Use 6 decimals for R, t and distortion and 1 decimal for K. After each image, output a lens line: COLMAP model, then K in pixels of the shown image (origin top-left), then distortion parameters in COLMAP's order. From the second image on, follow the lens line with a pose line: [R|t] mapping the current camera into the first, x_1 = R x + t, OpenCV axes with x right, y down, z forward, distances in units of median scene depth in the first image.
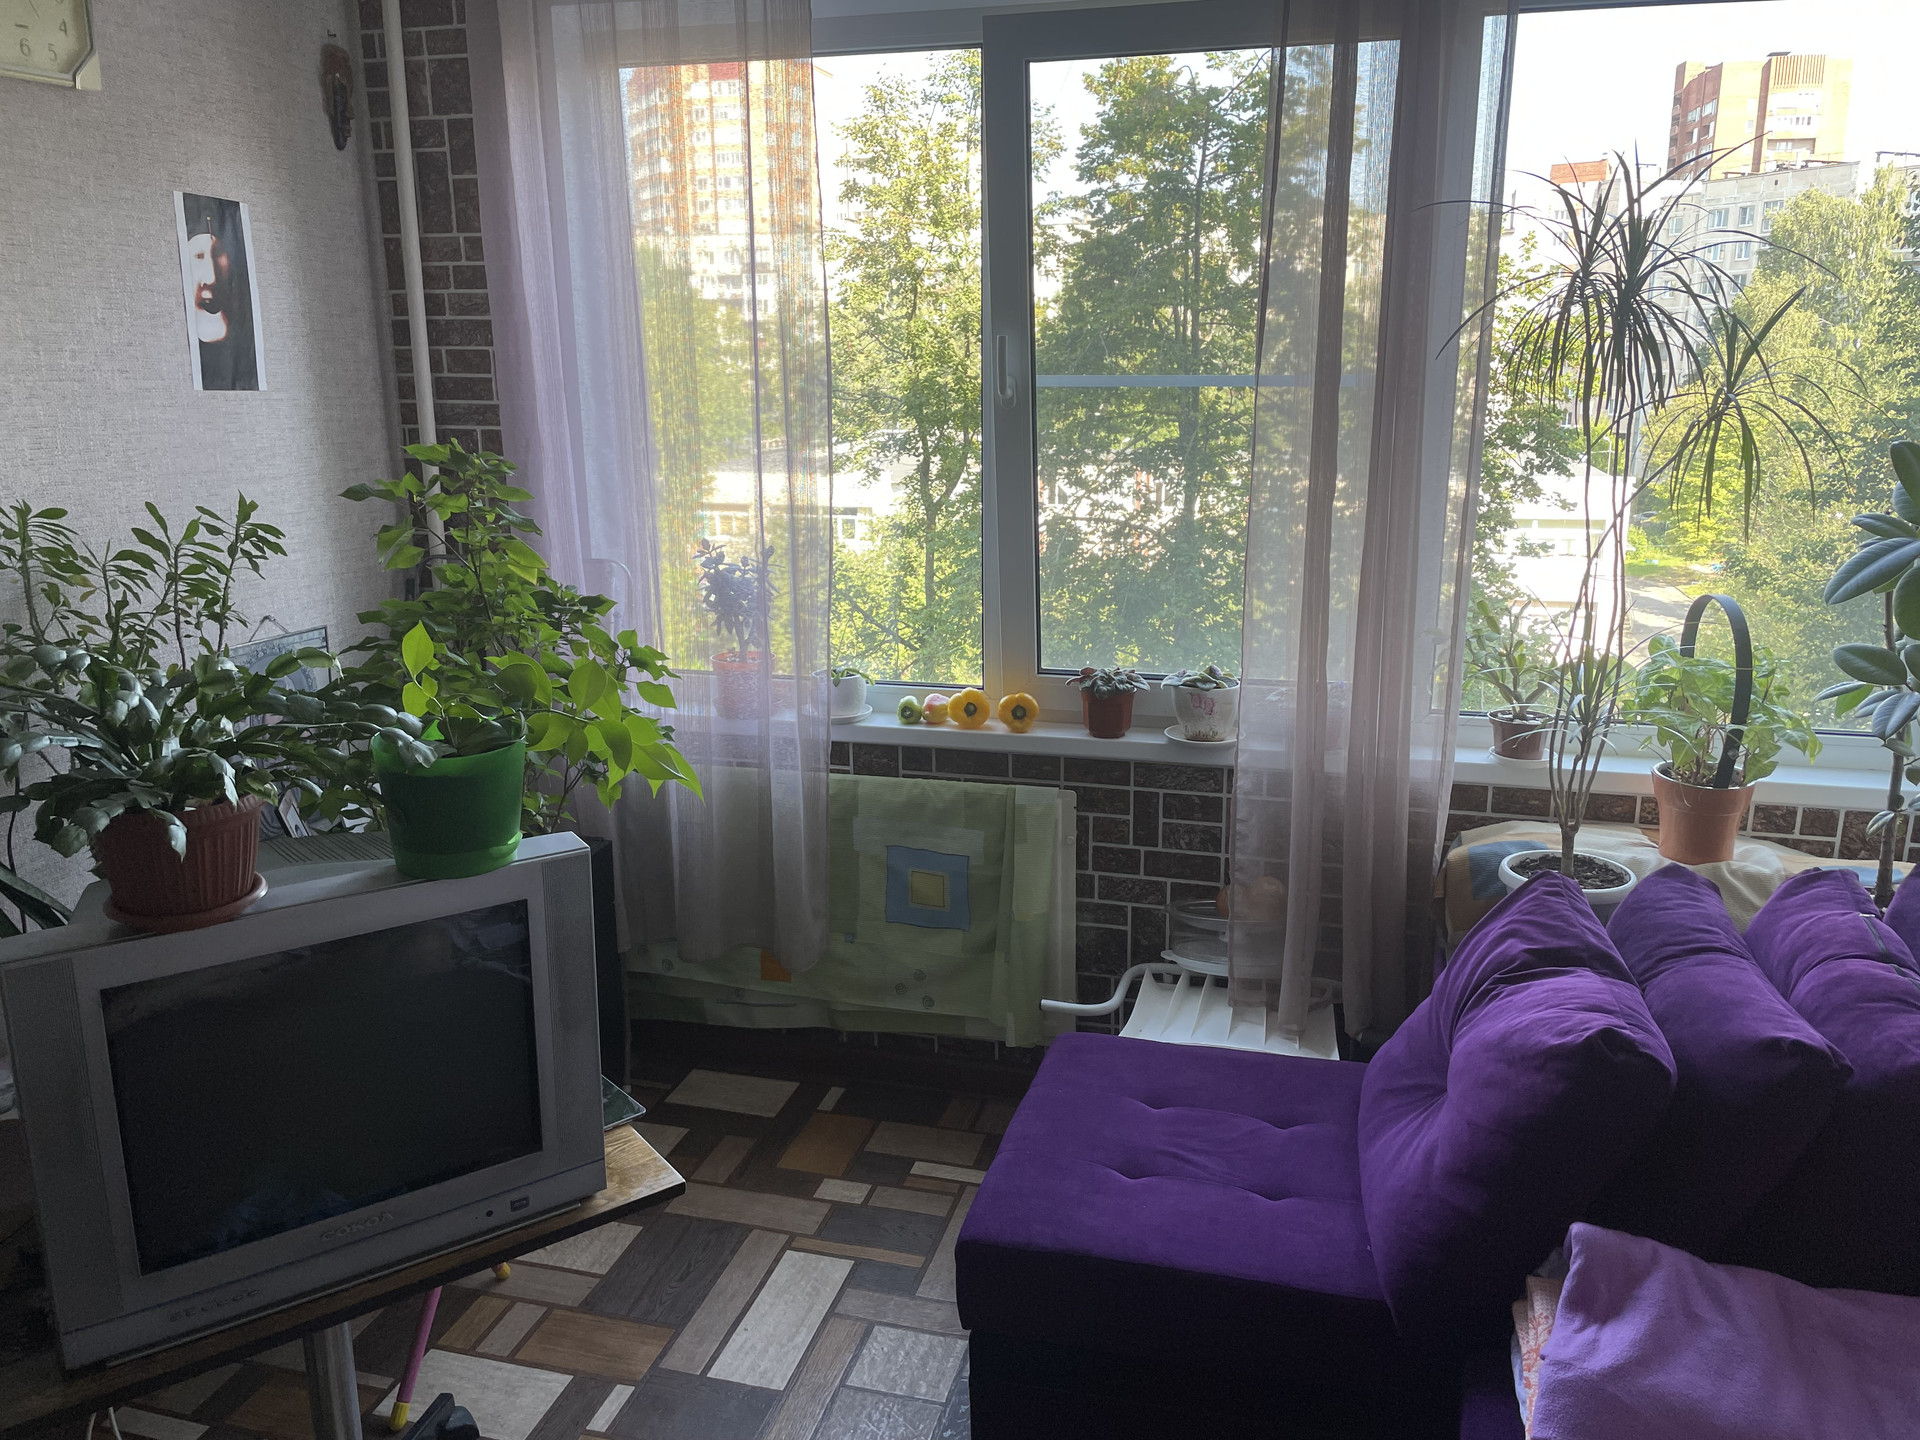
lens RADIAL K [[1456.2, 0, 980.0], [0, 1456.2, 689.2], [0, 0, 1]] dist [0.108163, -0.129082]
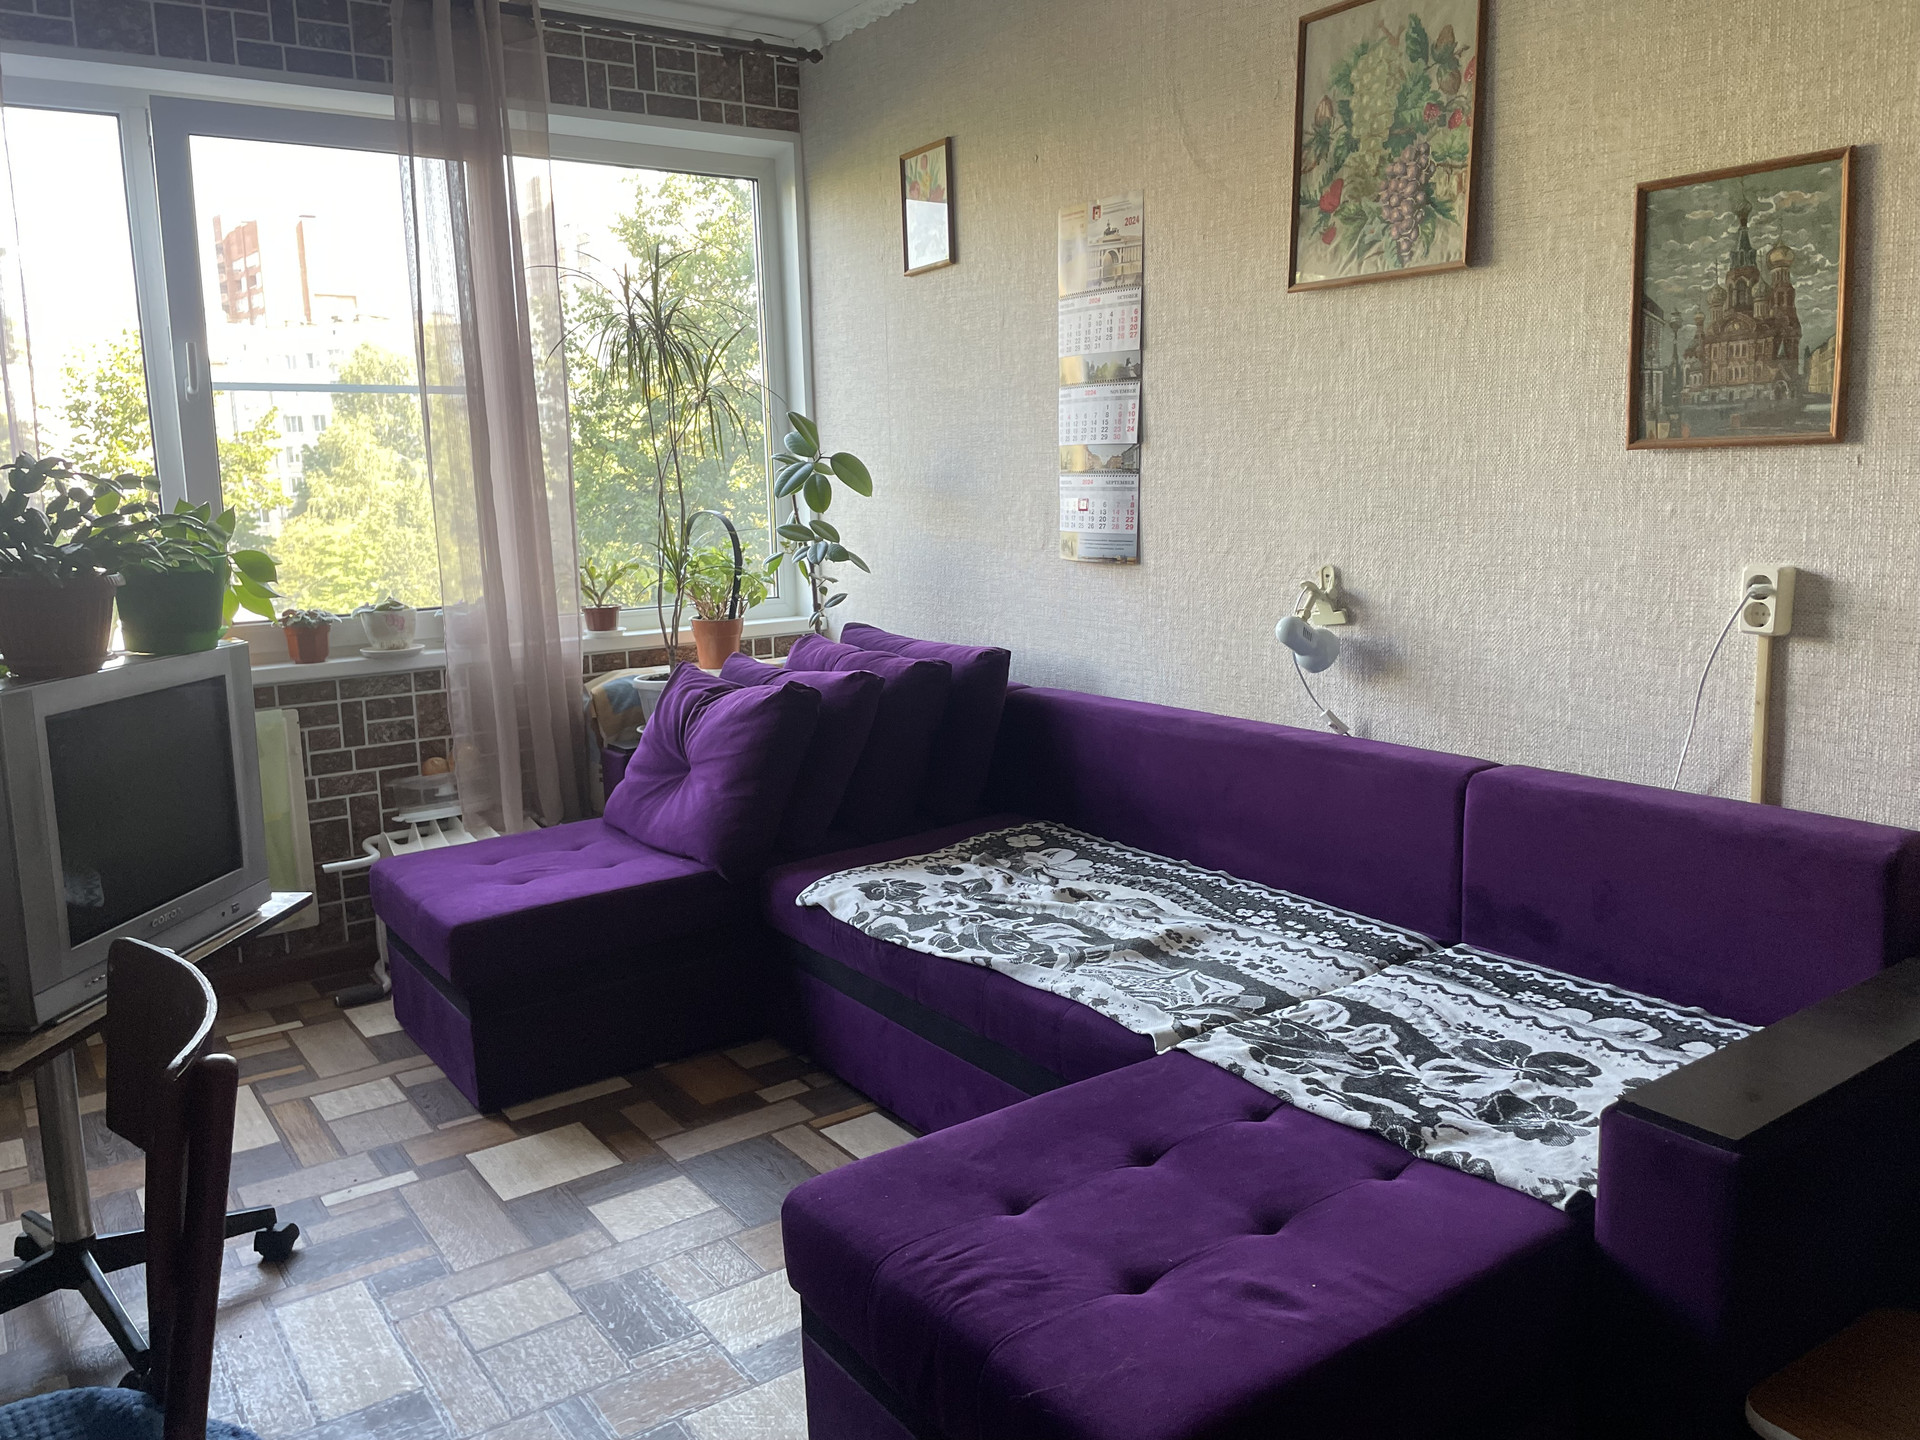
lens RADIAL K [[1456.2, 0, 980.0], [0, 1456.2, 689.2], [0, 0, 1]] dist [0.108163, -0.129082]
pose [[0.630238, -0.134098, 0.764733, -0.527352], [0.205347, 0.978686, 0.002383, 0.168468], [-0.748754, 0.155534, 0.644342, -0.254188]]
